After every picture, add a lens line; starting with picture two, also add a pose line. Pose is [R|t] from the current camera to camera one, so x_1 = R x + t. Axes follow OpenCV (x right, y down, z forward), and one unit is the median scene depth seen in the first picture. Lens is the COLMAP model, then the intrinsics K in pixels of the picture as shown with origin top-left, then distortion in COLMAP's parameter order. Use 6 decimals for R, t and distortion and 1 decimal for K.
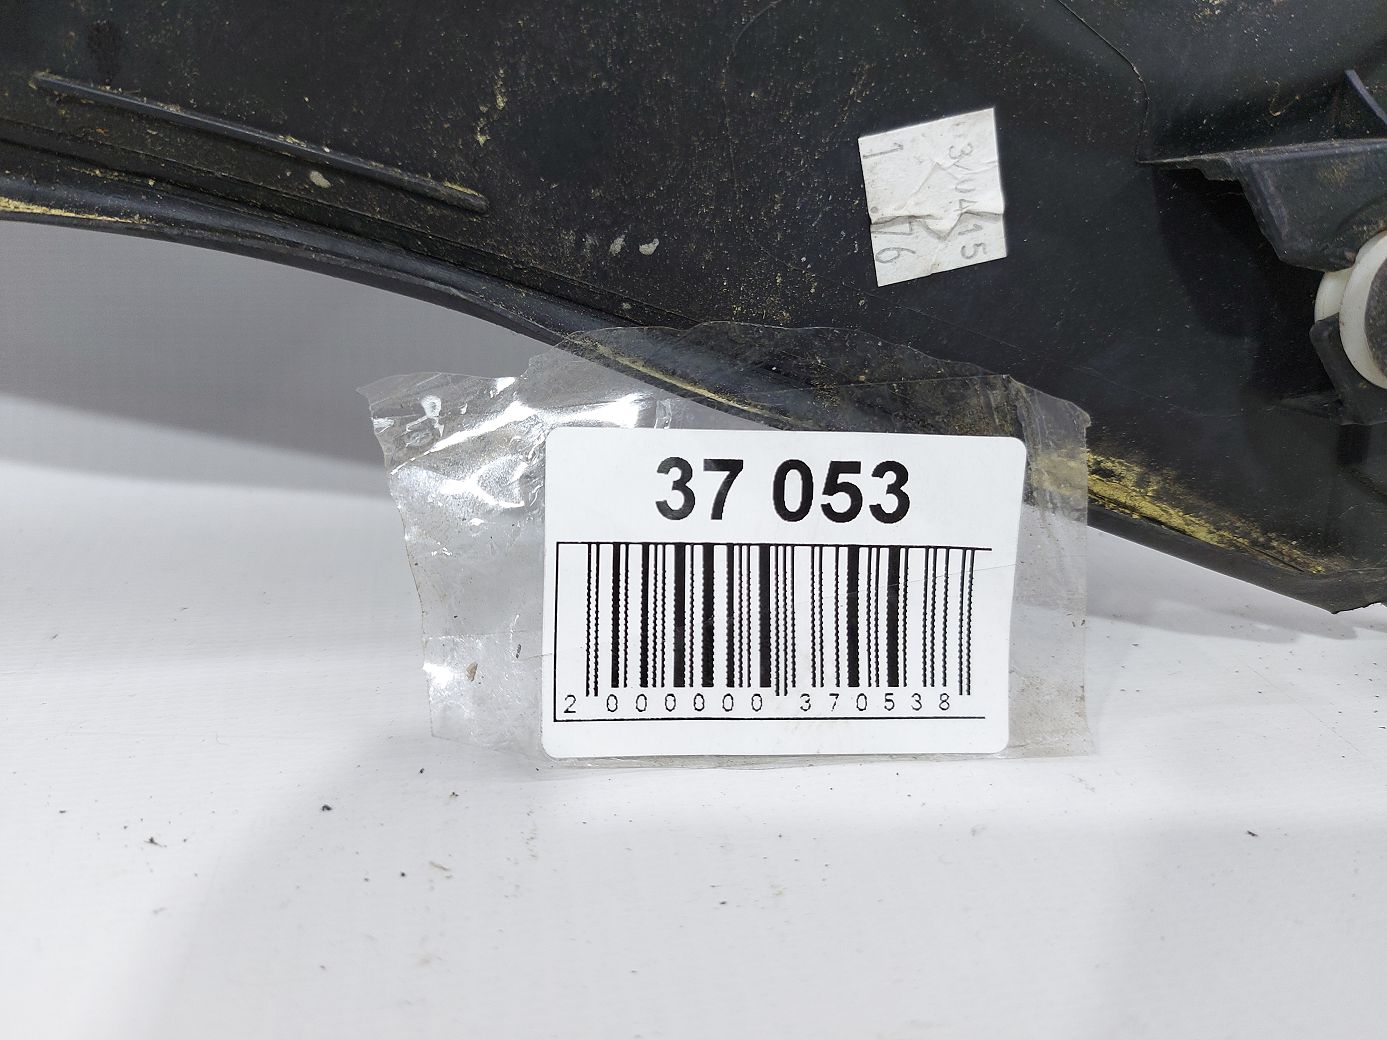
lens RADIAL K [[1003.1, 0, 693.5], [0, 1003.1, 520.0], [0, 0, 1]] dist [0.078759, -0.099974]
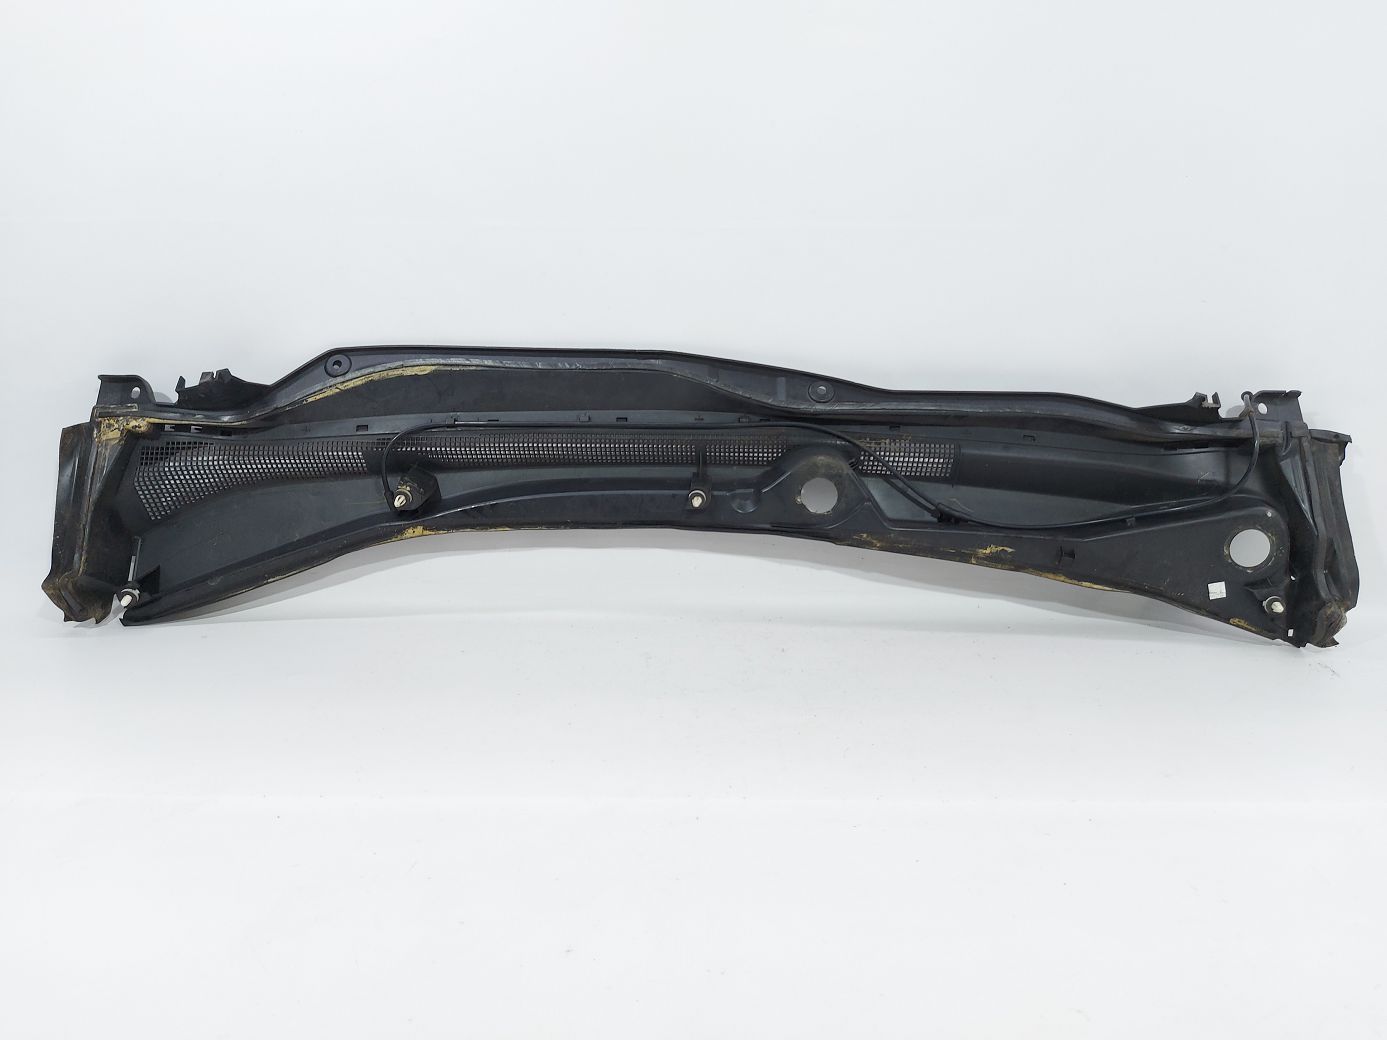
lens RADIAL K [[1003.1, 0, 693.5], [0, 1003.1, 520.0], [0, 0, 1]] dist [0.078759, -0.099974]
pose [[0.975663, 0.013886, -0.218835, -2.316468], [-0.038260, 0.993464, -0.107540, 0.208596], [0.215912, 0.113296, 0.969818, -8.768563]]
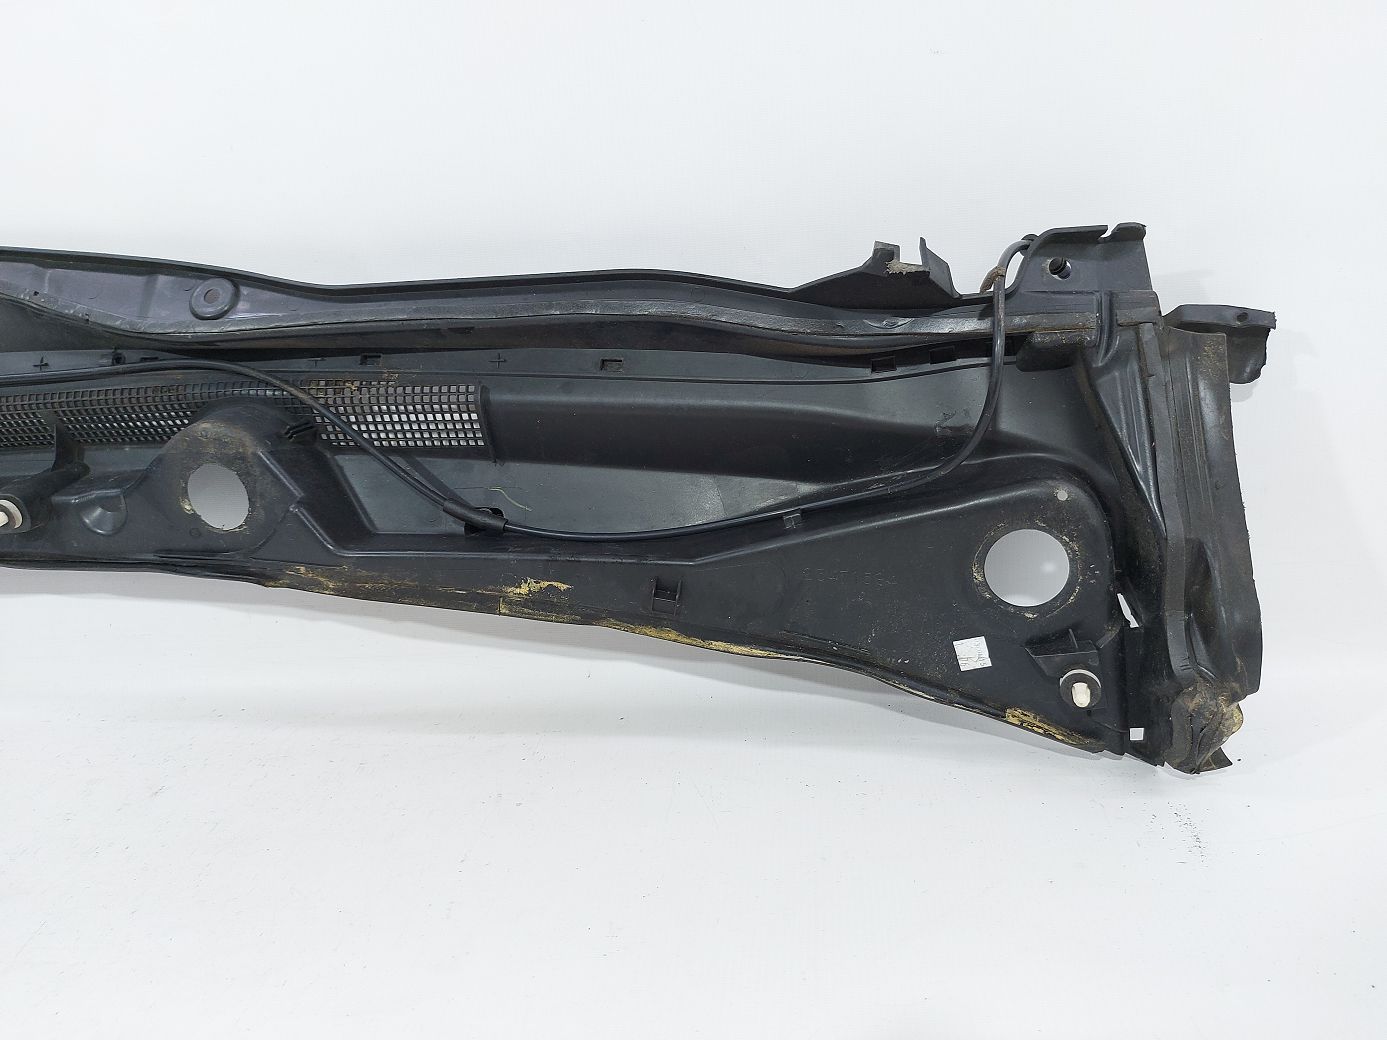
lens RADIAL K [[1003.1, 0, 693.5], [0, 1003.1, 520.0], [0, 0, 1]] dist [0.078759, -0.099974]
pose [[0.941675, -0.019027, -0.335986, 0.574545], [0.002843, 0.998815, -0.048594, -0.680103], [0.336513, 0.044805, 0.940612, -3.526110]]
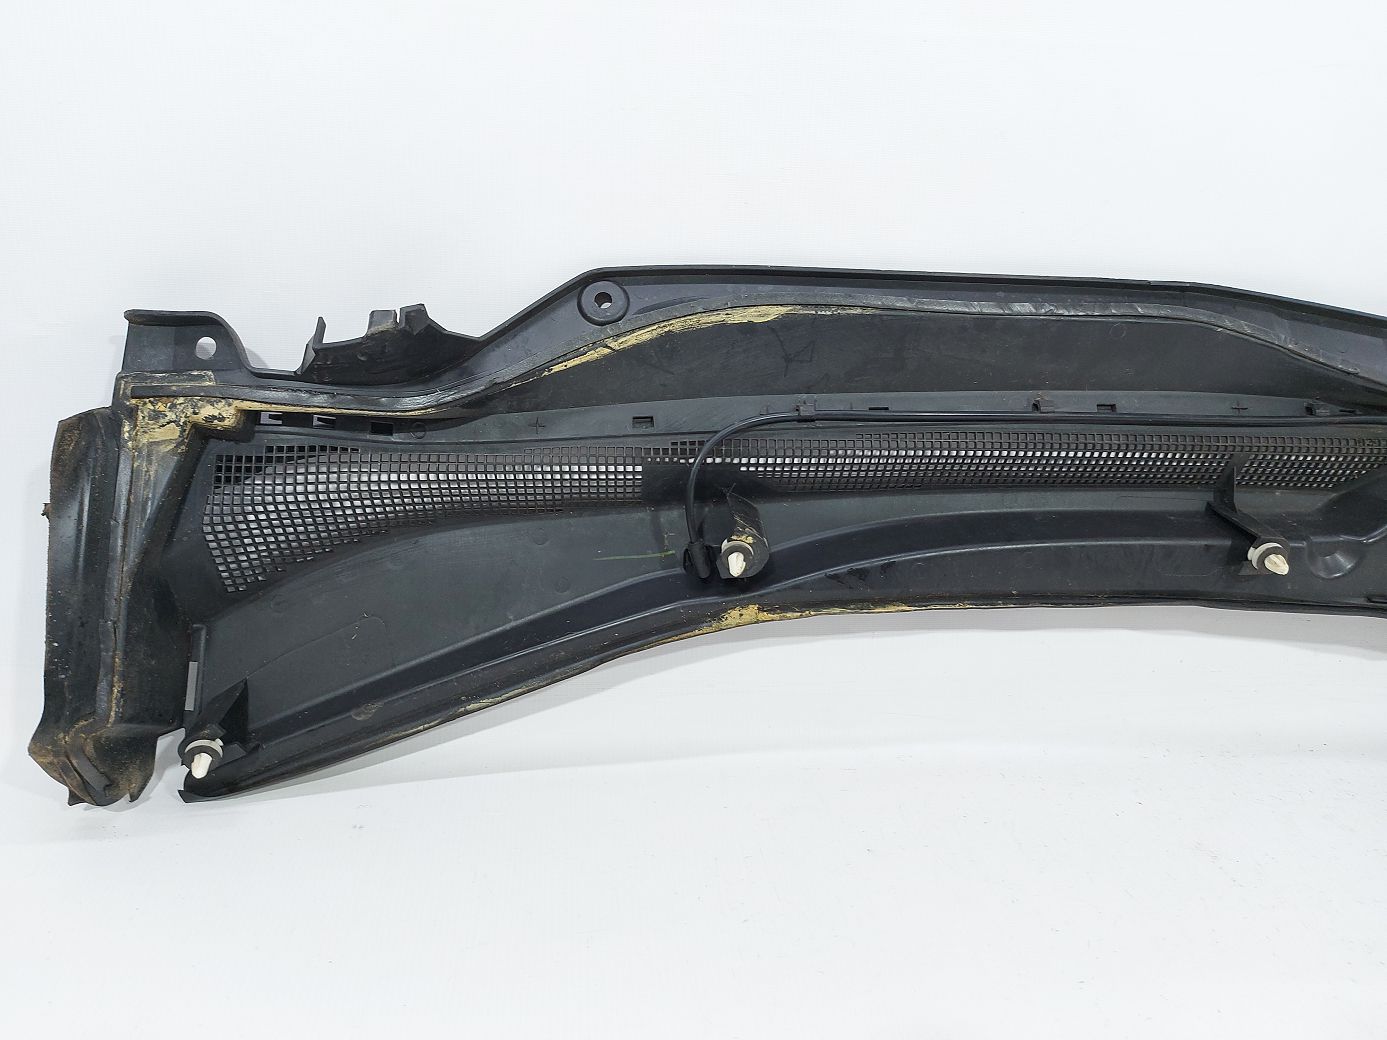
lens RADIAL K [[1003.1, 0, 693.5], [0, 1003.1, 520.0], [0, 0, 1]] dist [0.078759, -0.099974]
pose [[0.993796, 0.023633, -0.108679, -6.564754], [-0.029990, 0.997910, -0.057238, -0.762704], [0.107099, 0.060142, 0.992428, -5.336960]]
